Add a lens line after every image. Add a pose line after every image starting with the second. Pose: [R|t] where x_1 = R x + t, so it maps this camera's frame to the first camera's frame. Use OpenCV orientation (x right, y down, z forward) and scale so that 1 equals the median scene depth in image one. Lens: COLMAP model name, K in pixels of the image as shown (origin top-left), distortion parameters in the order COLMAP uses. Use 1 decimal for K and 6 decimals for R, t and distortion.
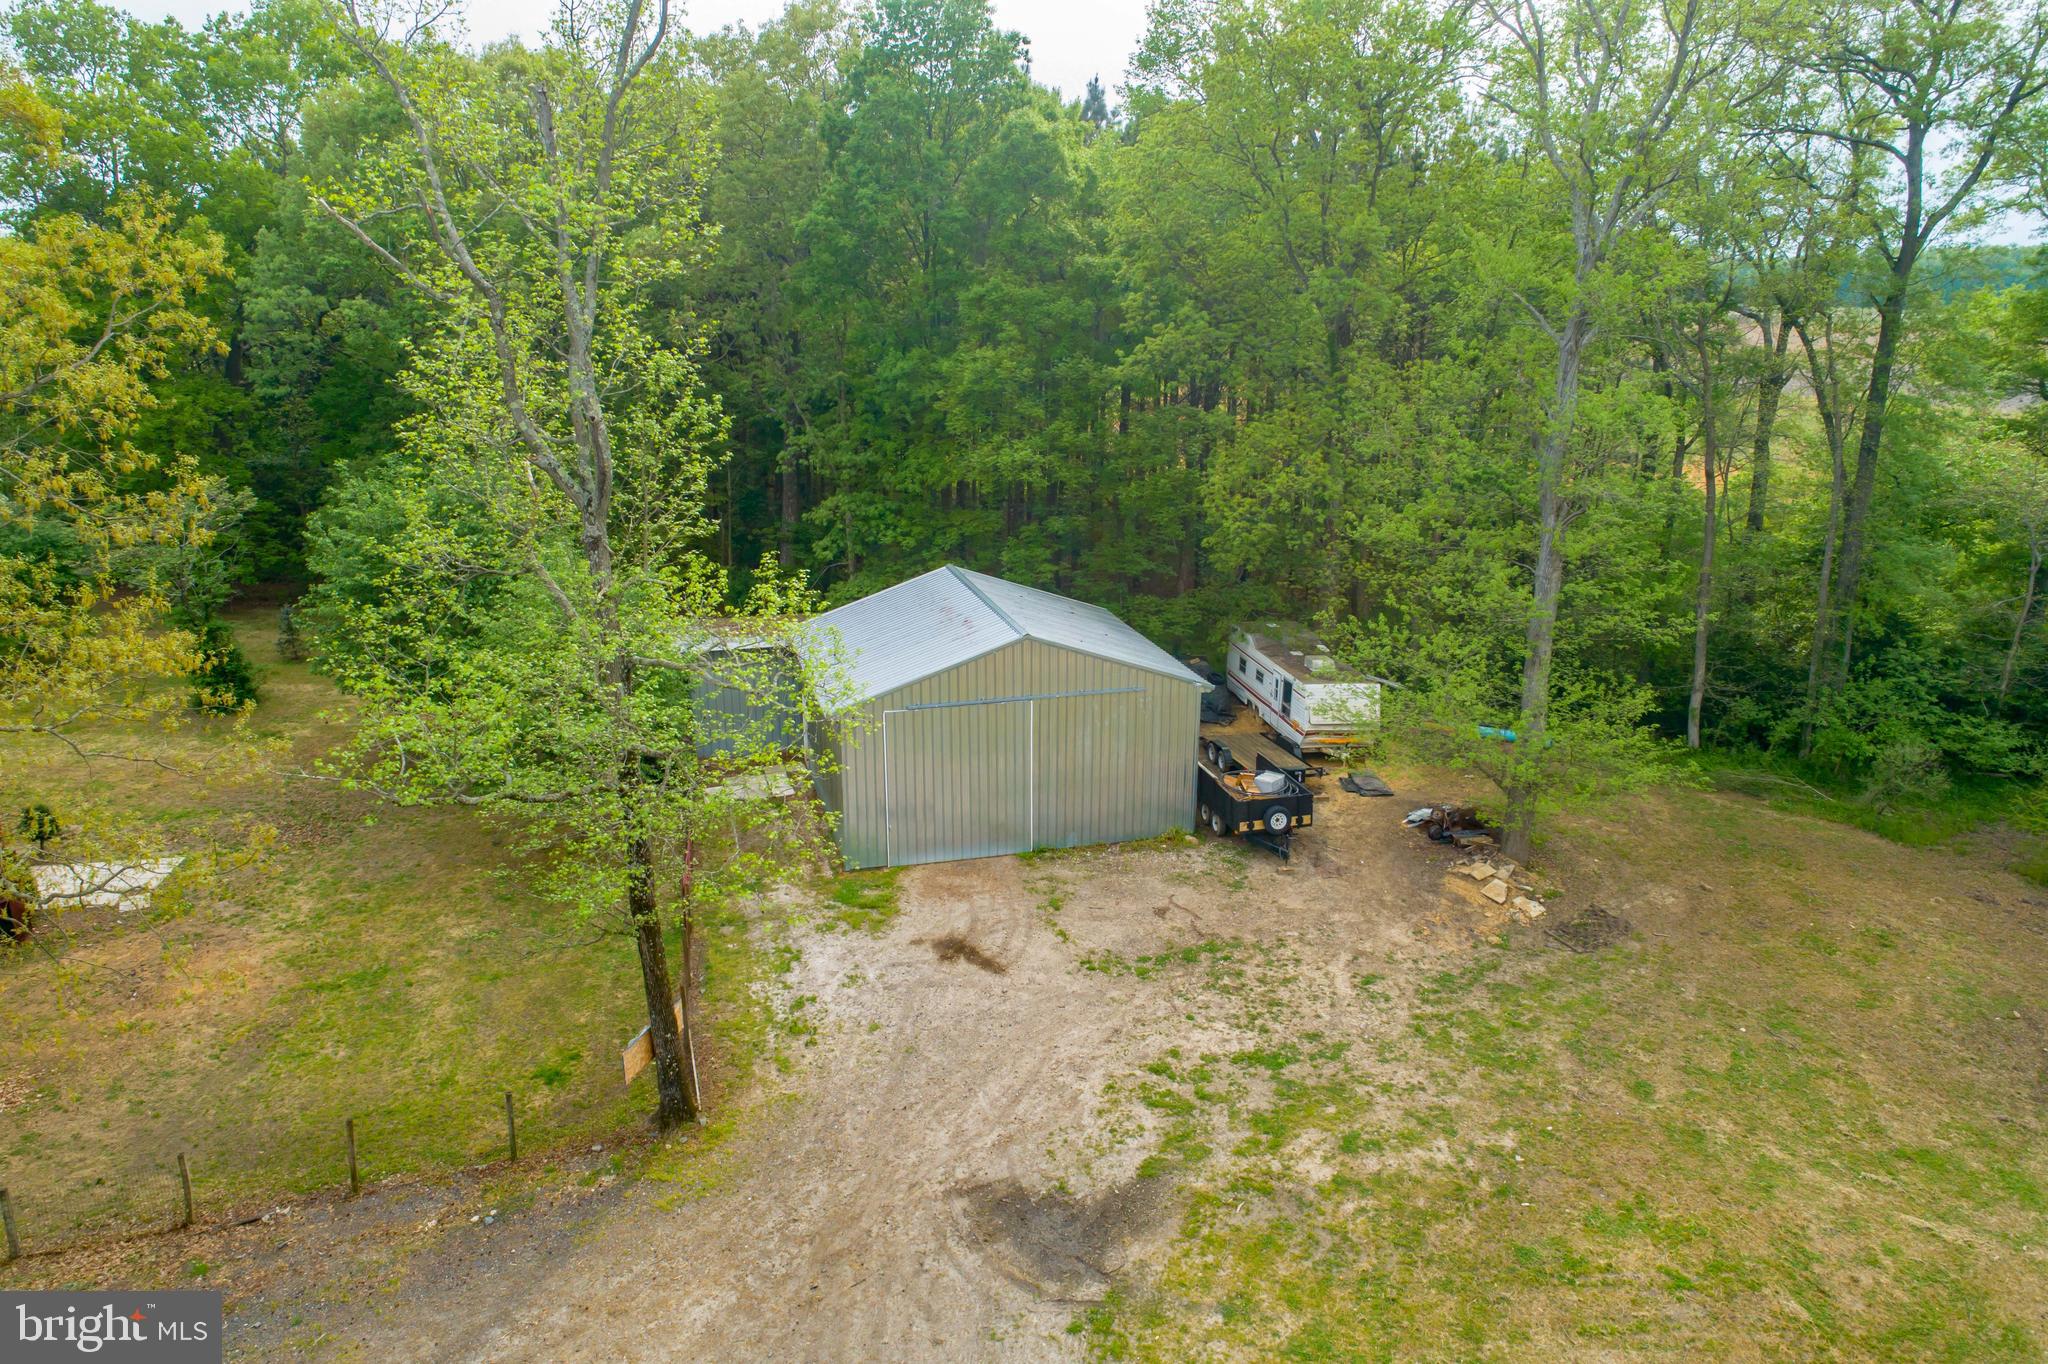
lens RADIAL K [[1398.5, 0, 1020.6], [0, 1398.5, 678.2], [0, 0, 1]] dist [0.030699, 0.016102]
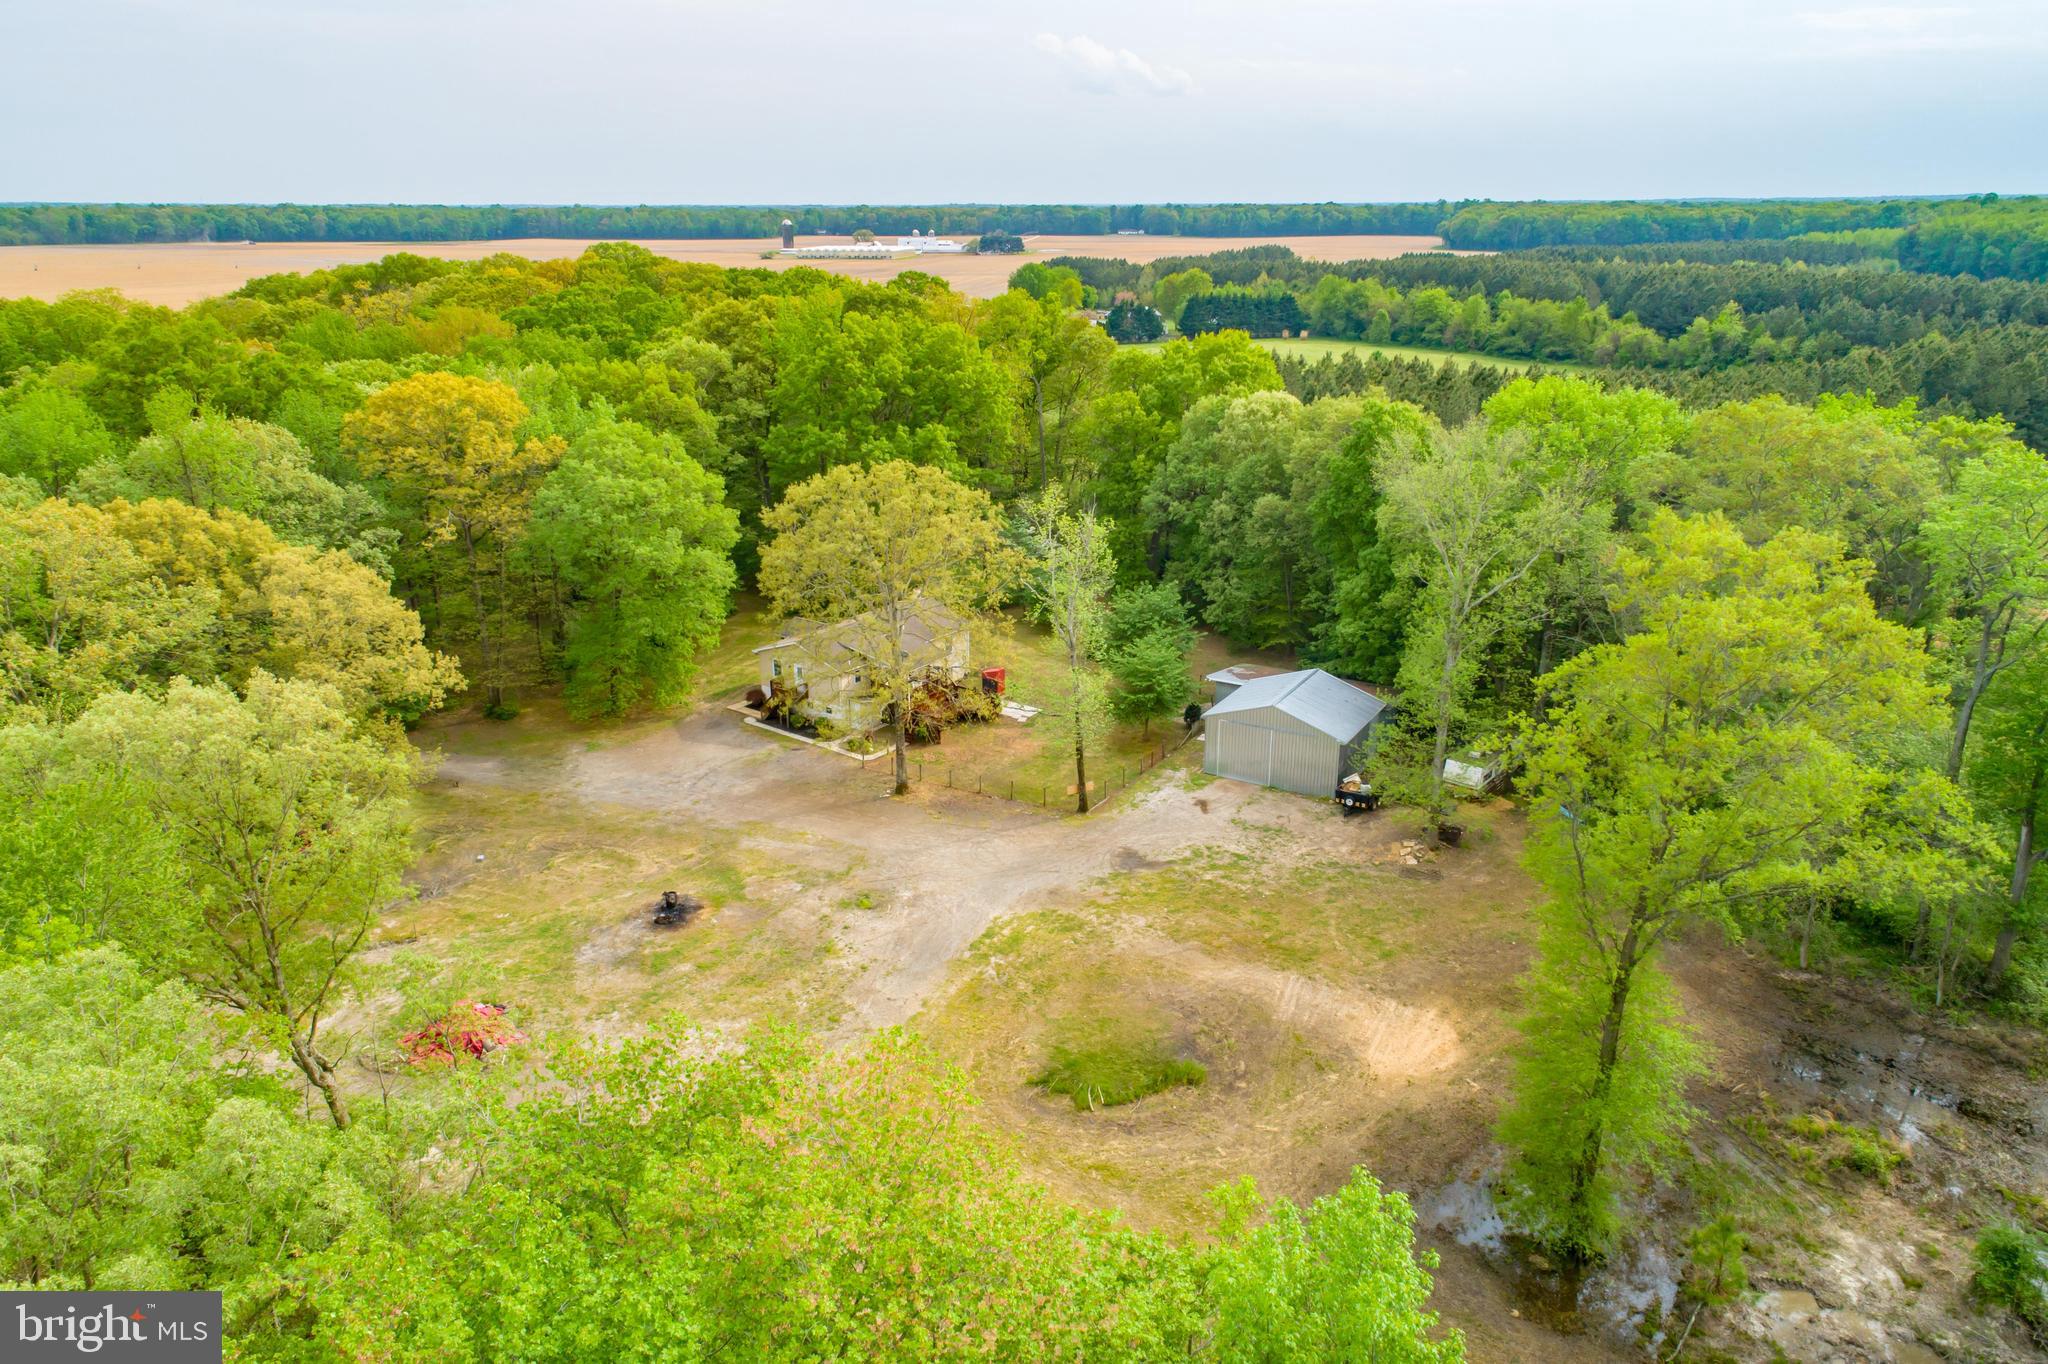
lens RADIAL K [[1372.5, 0, 1023.4], [0, 1372.5, 673.0], [0, 0, 1]] dist [0.028745, 0.016129]
pose [[0.696617, 0.224345, -0.681465, 1.478986], [-0.196515, 0.973191, 0.119500, -0.318152], [0.690005, 0.050672, 0.722028, -1.250972]]
